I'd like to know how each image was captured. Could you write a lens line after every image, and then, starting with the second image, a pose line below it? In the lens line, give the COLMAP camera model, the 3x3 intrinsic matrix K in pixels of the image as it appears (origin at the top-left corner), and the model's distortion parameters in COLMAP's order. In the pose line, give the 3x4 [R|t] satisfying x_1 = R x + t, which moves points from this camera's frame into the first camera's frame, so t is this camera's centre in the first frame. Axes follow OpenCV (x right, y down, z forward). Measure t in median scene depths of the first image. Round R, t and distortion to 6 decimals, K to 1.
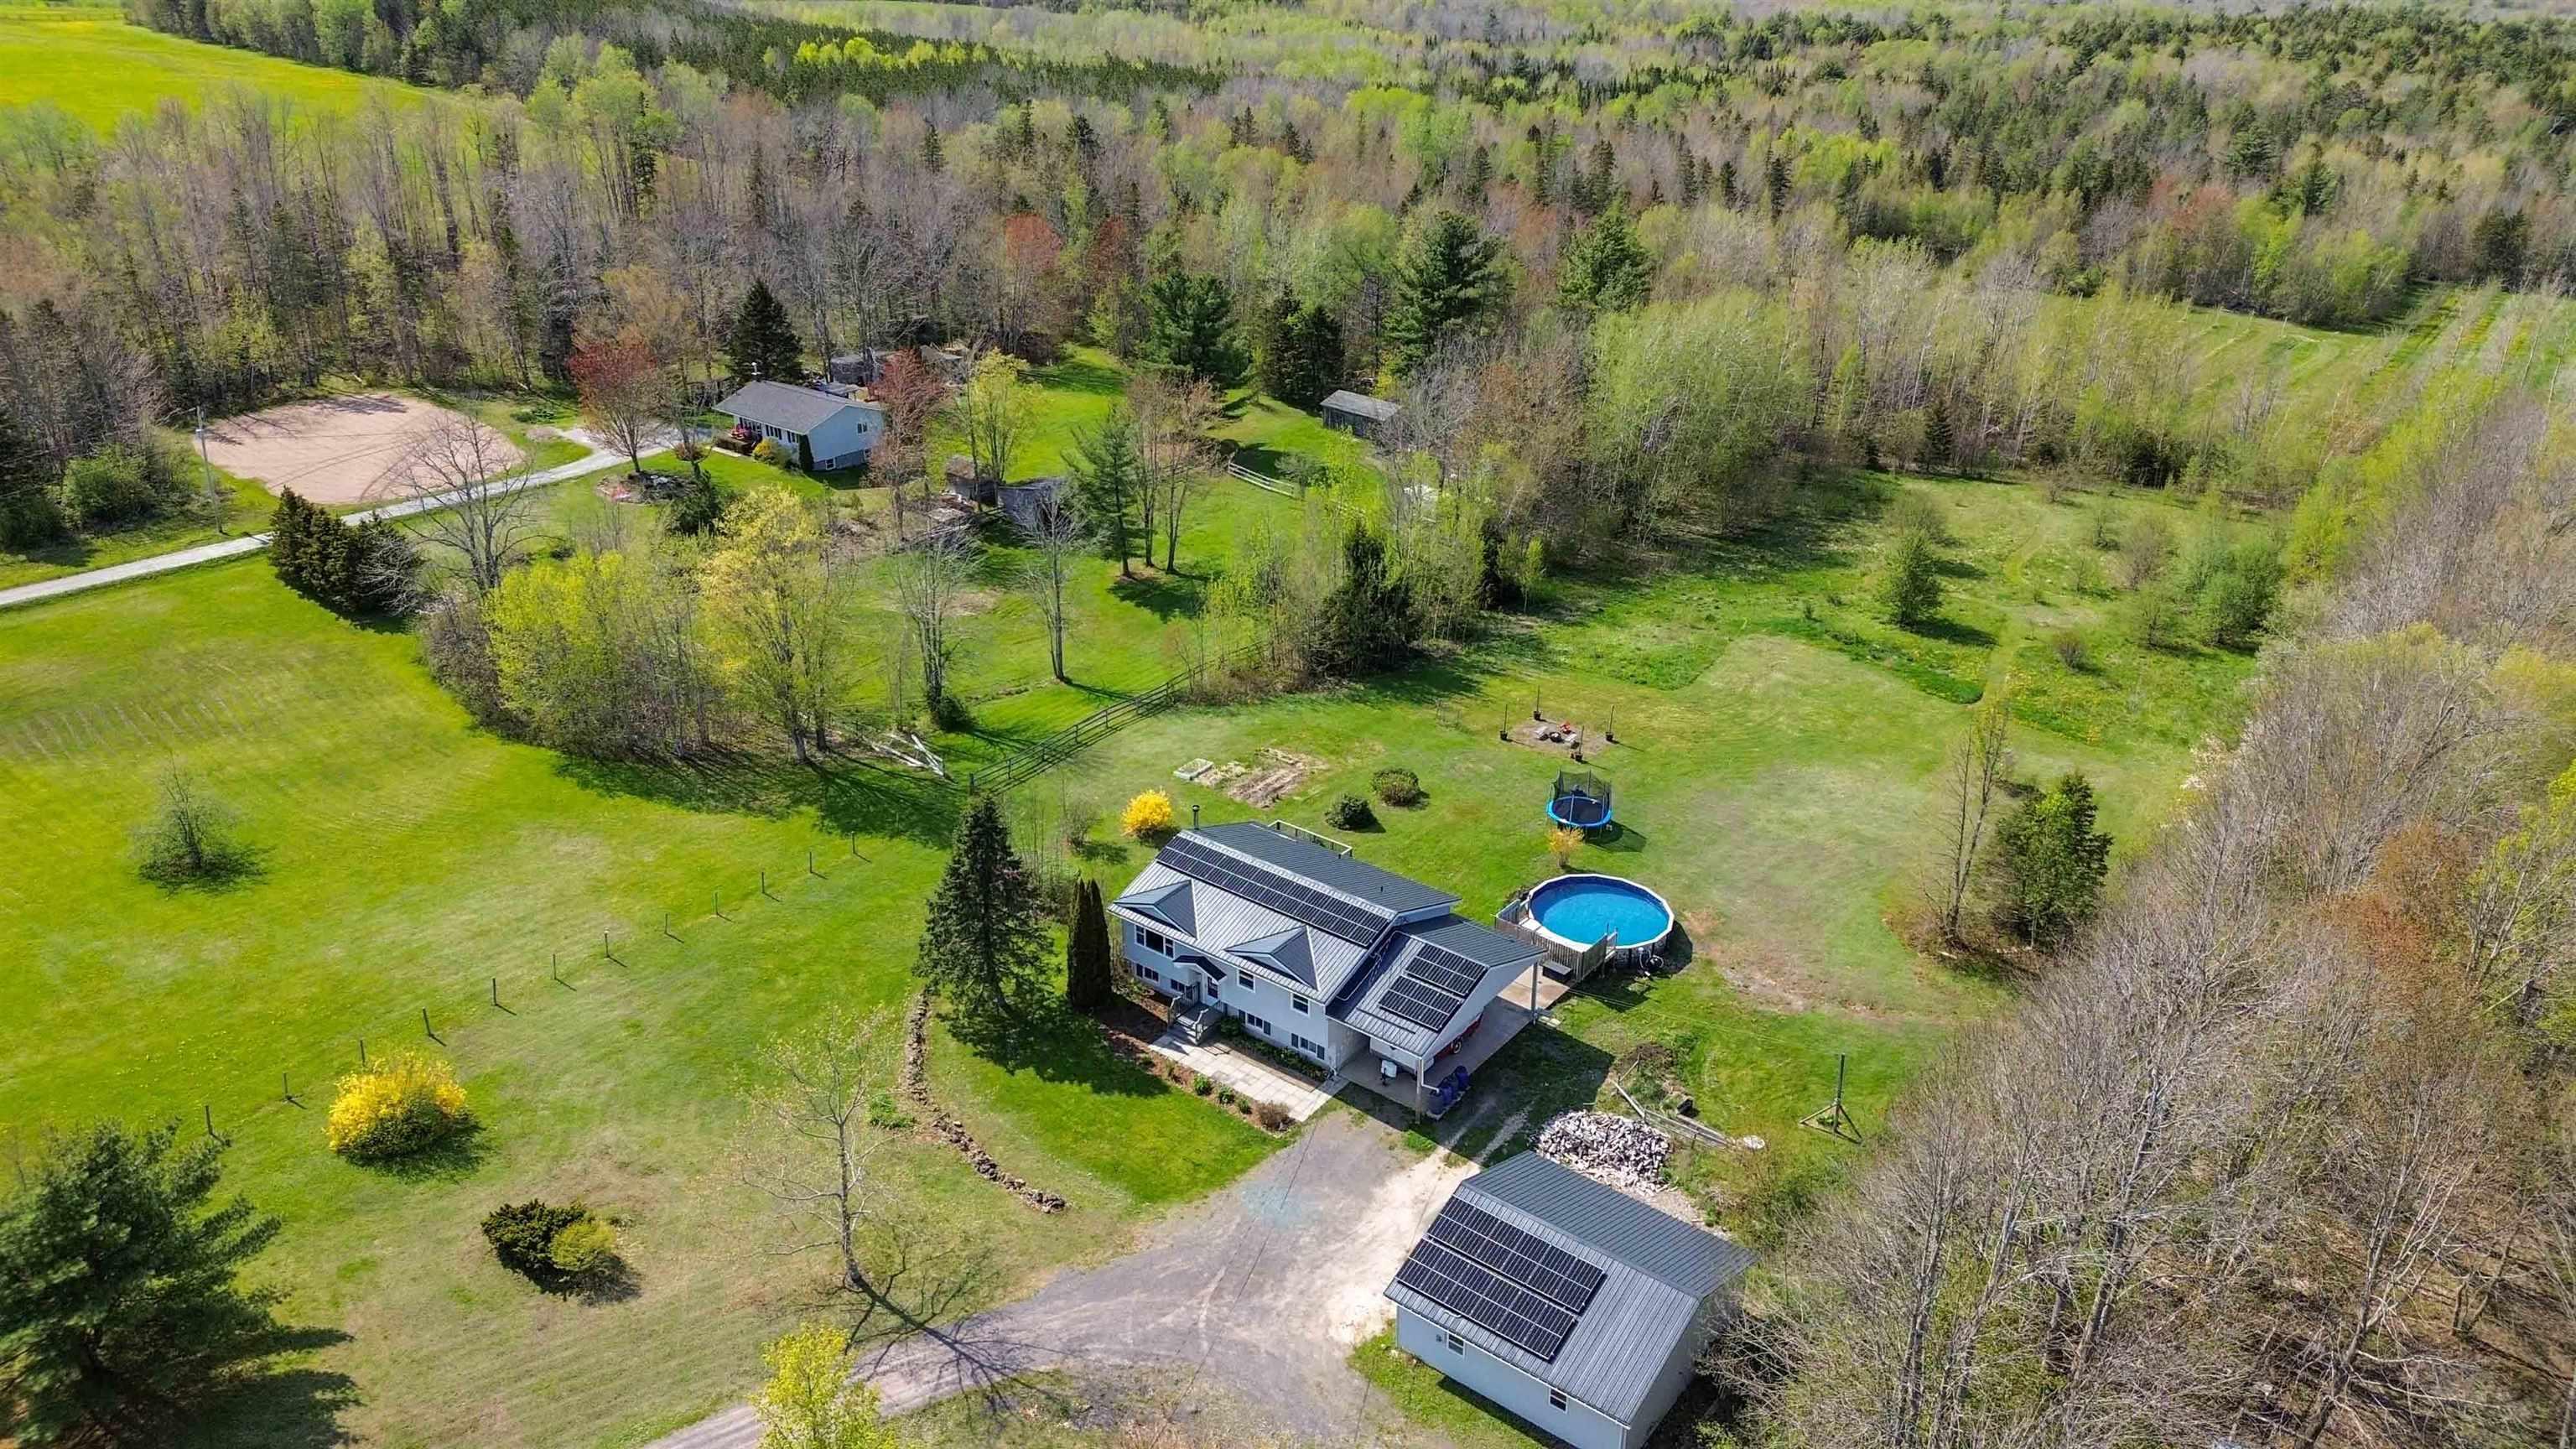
lens RADIAL K [[1812.2, 0, 1282.6], [0, 1812.2, 716.5], [0, 0, 1]] dist [0.098056, -0.120876]
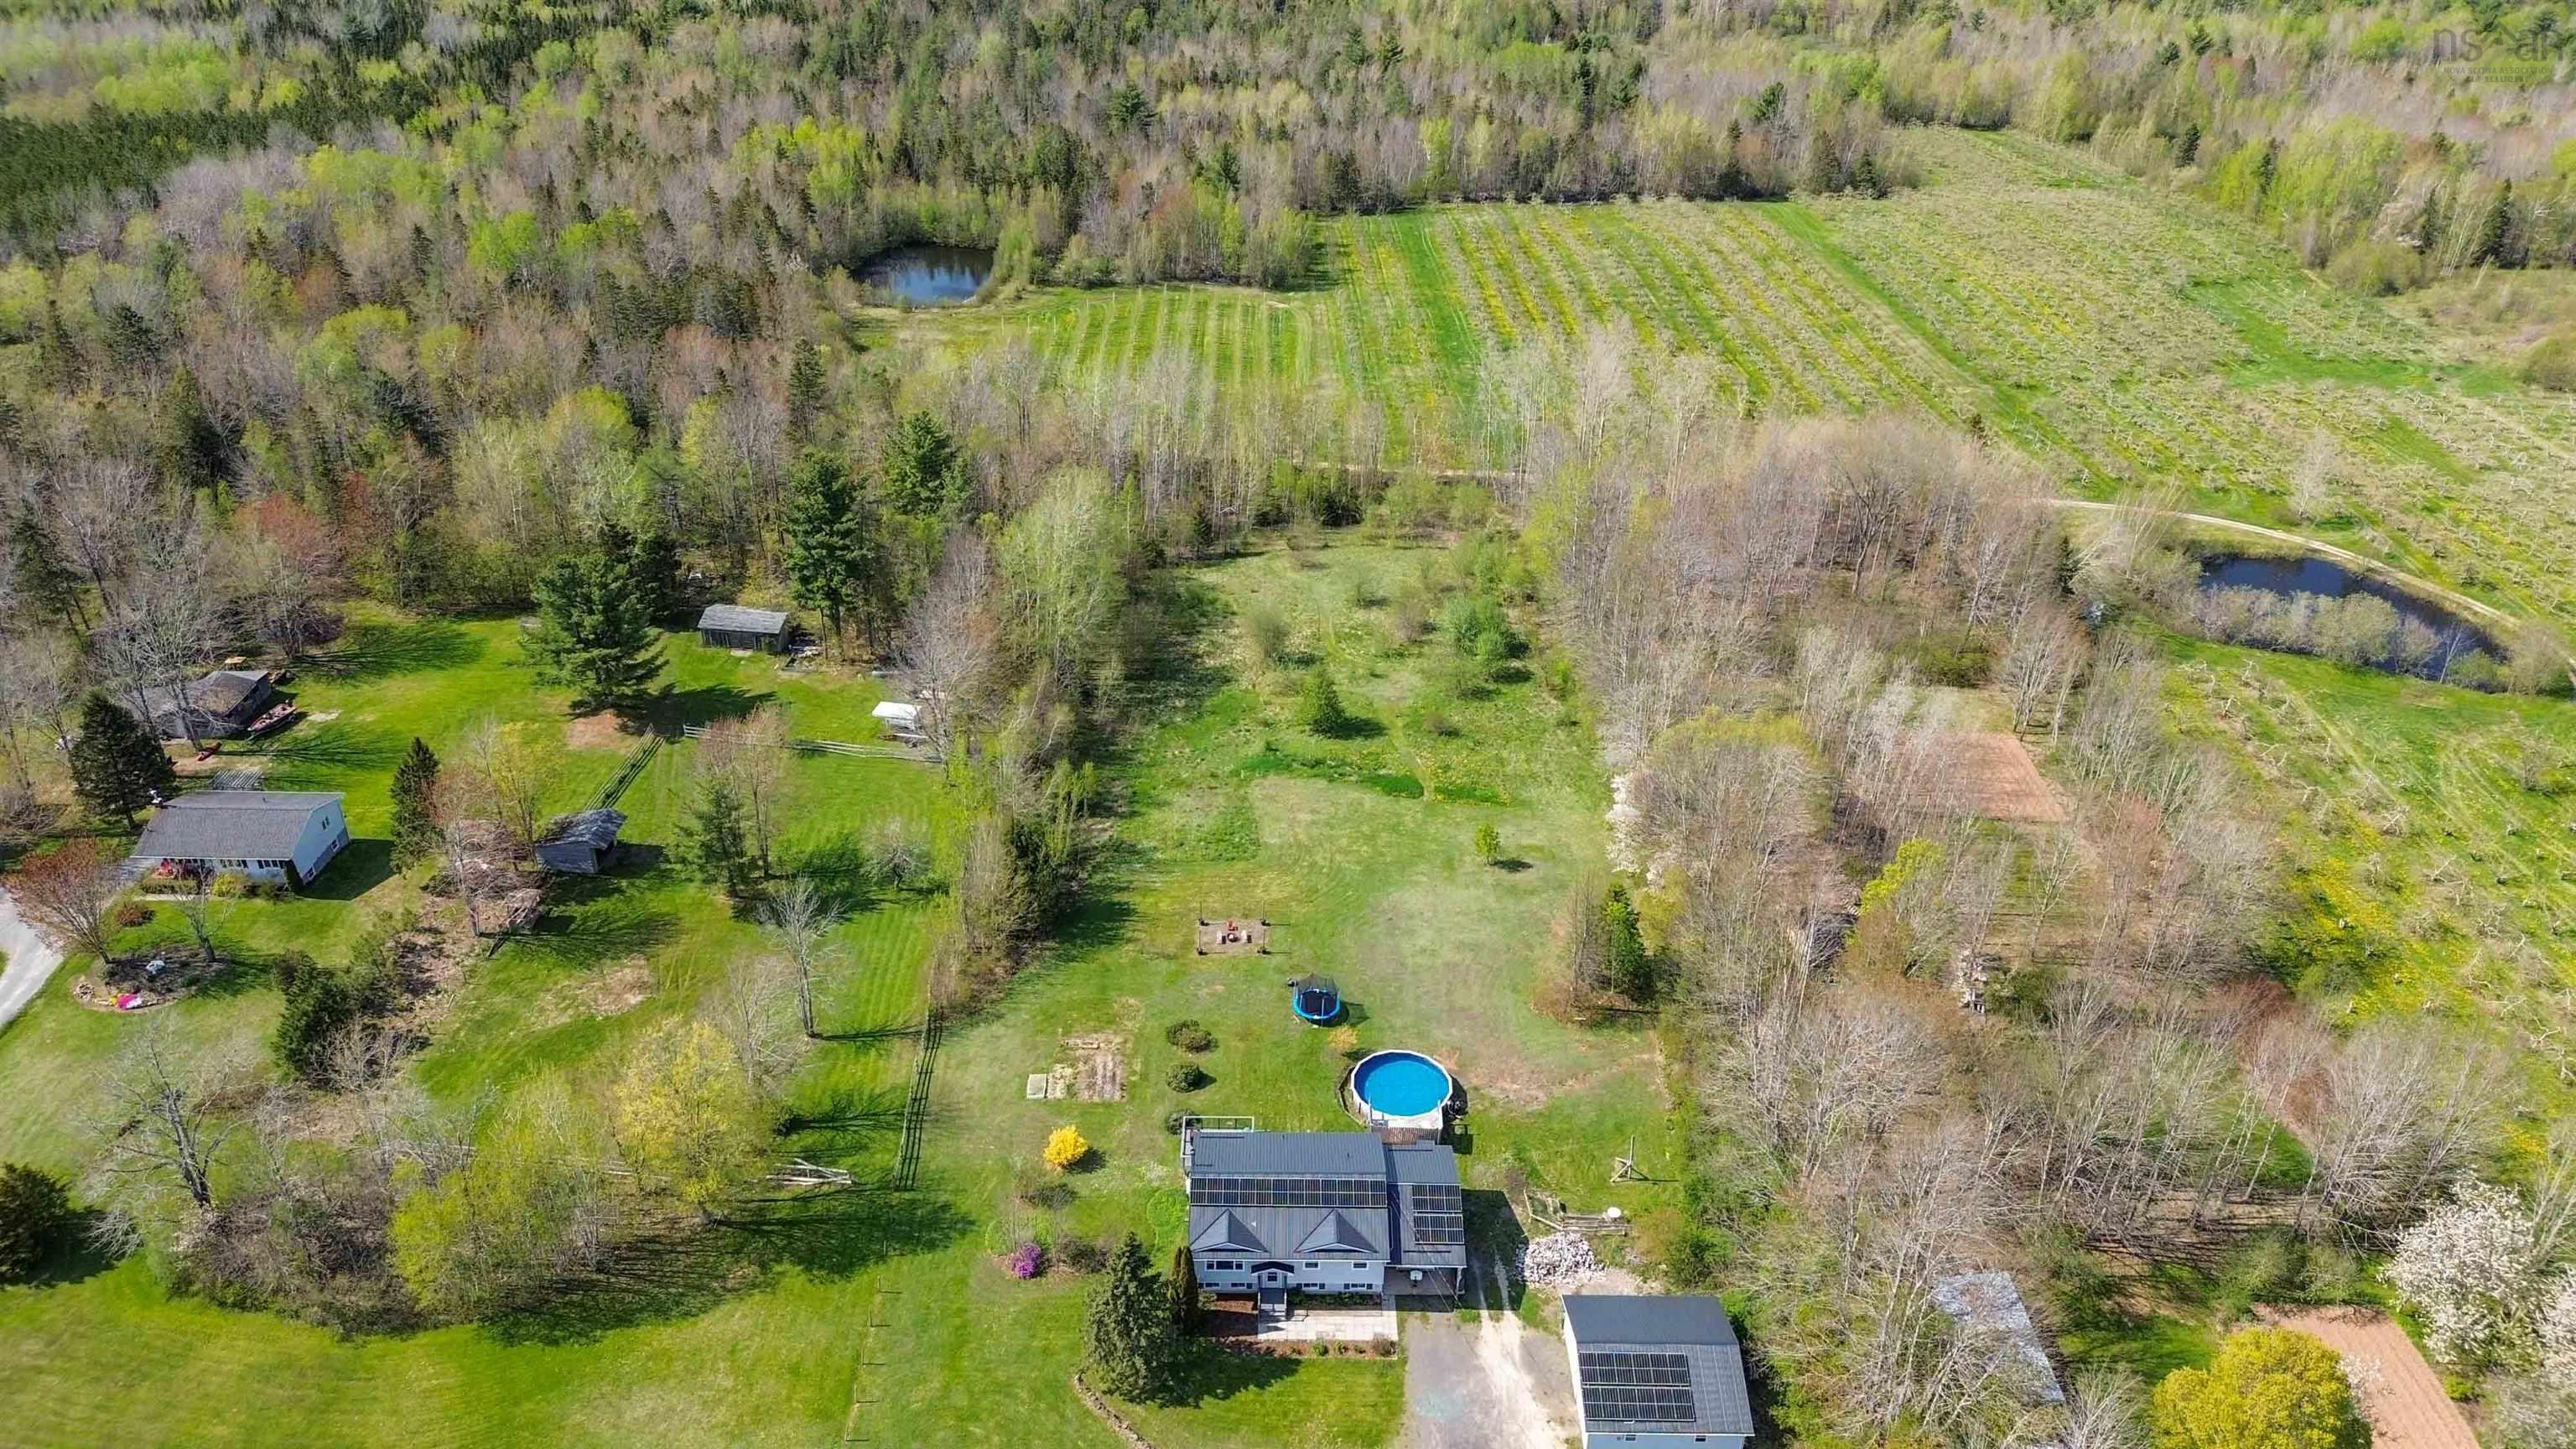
lens RADIAL K [[1830.4, 0, 1283.2], [0, 1830.4, 690.6], [0, 0, 1]] dist [0.075800, -0.072977]
pose [[0.788745, -0.300020, 0.536535, -0.468357], [0.249876, 0.953928, 0.166082, -0.363588], [-0.561644, 0.003071, 0.827373, -0.118809]]
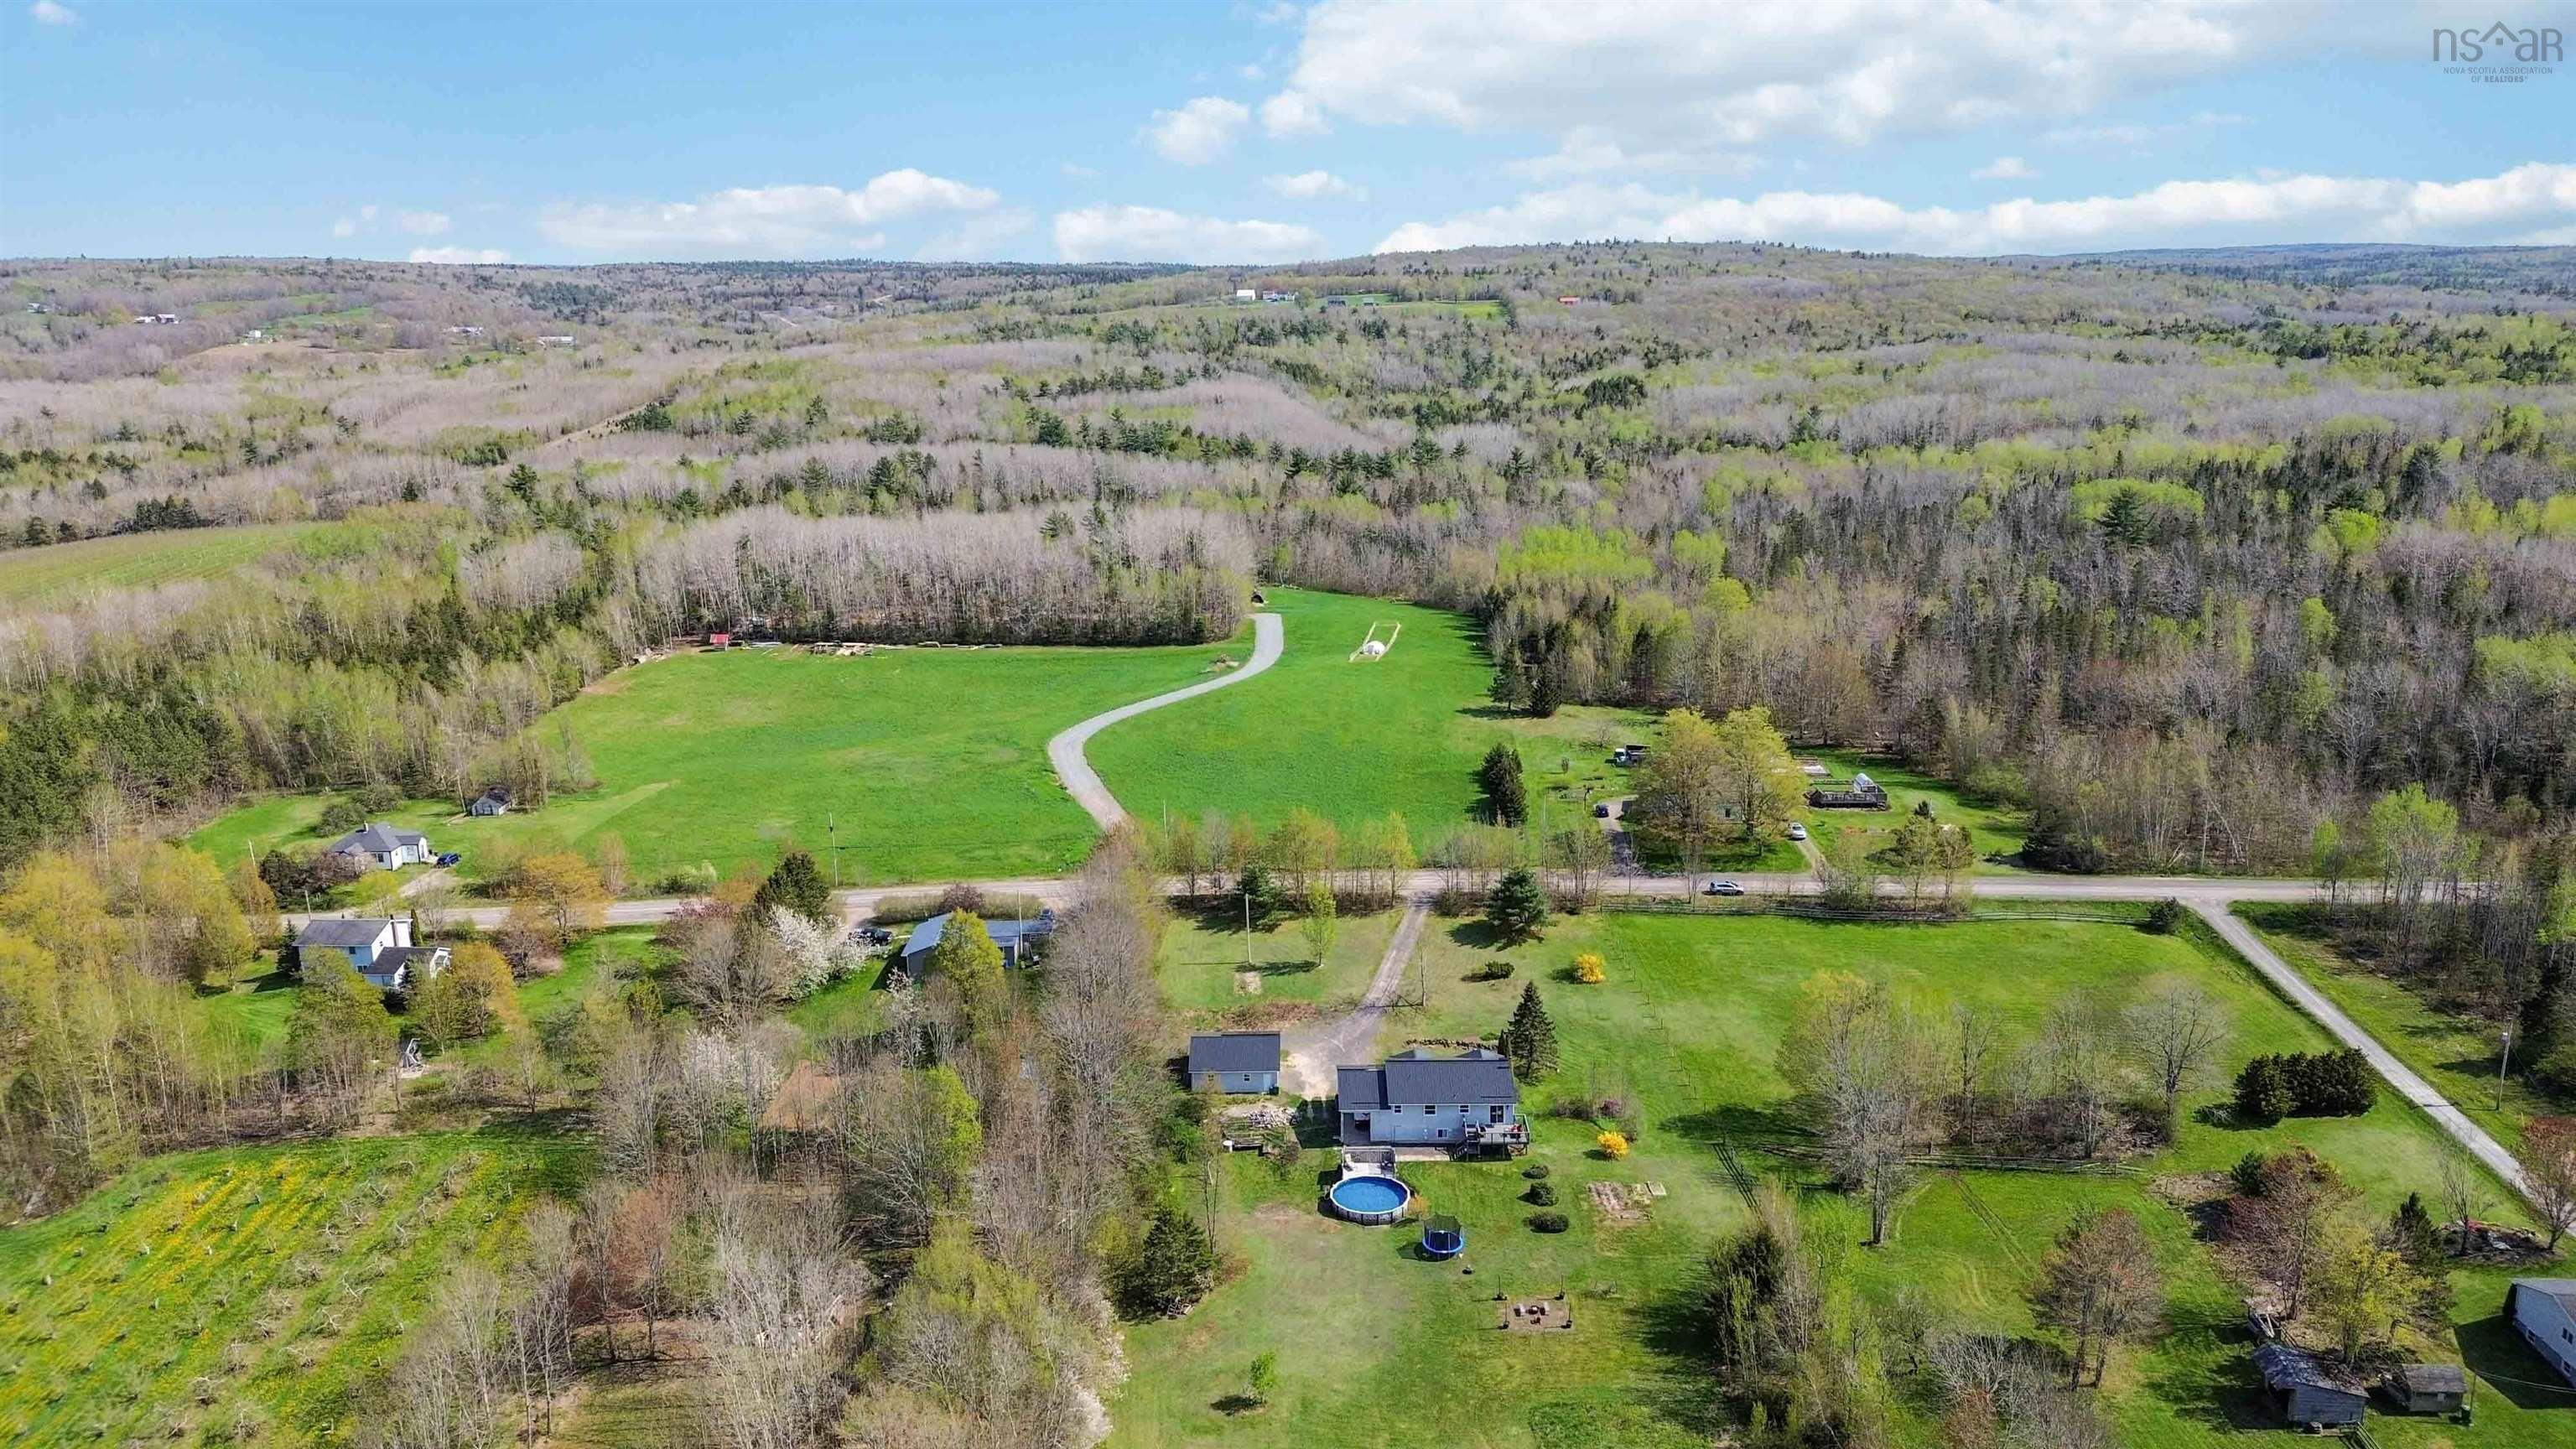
lens RADIAL K [[1803.1, 0, 1280.0], [0, 1803.1, 726.7], [0, 0, 1]] dist [0.107895, -0.126814]
pose [[-0.795942, 0.149174, -0.586706, 0.996189], [-0.245449, 0.806407, 0.538017, -0.983113], [0.553382, 0.572236, -0.605239, 1.428629]]
